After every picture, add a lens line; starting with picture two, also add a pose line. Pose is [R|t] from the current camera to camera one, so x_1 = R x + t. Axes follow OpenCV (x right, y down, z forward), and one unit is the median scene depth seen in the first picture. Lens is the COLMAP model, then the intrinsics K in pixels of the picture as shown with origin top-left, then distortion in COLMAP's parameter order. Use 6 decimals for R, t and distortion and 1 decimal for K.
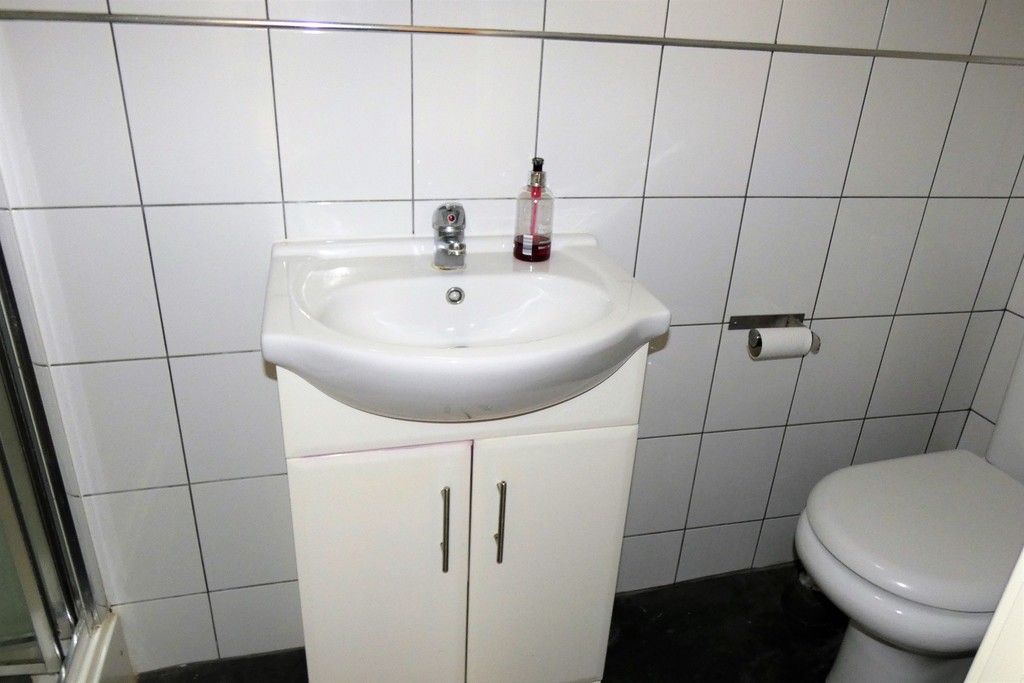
lens RADIAL K [[725.5, 0, 512.0], [0, 725.5, 341.5], [0, 0, 1]] dist [-0.023755, -0.002935]
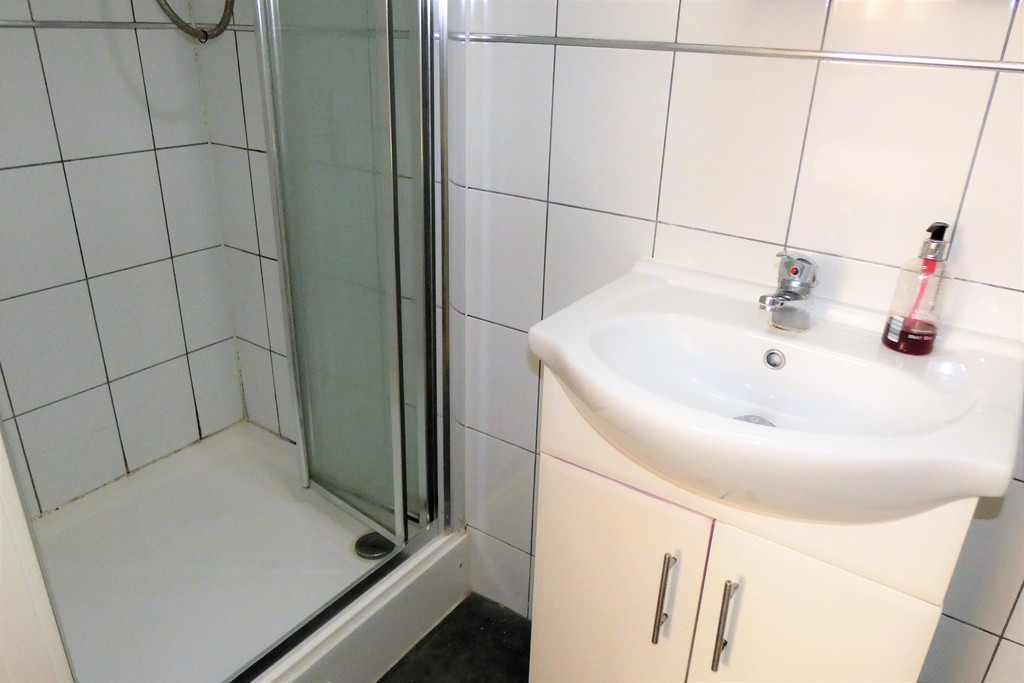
lens RADIAL K [[725.5, 0, 512.0], [0, 725.5, 341.5], [0, 0, 1]] dist [-0.023755, -0.002935]
pose [[0.651919, 0.282969, -0.703513, 0.310141], [-0.314741, 0.945046, 0.088461, -0.059944], [0.689884, 0.163755, 0.705156, 0.173737]]
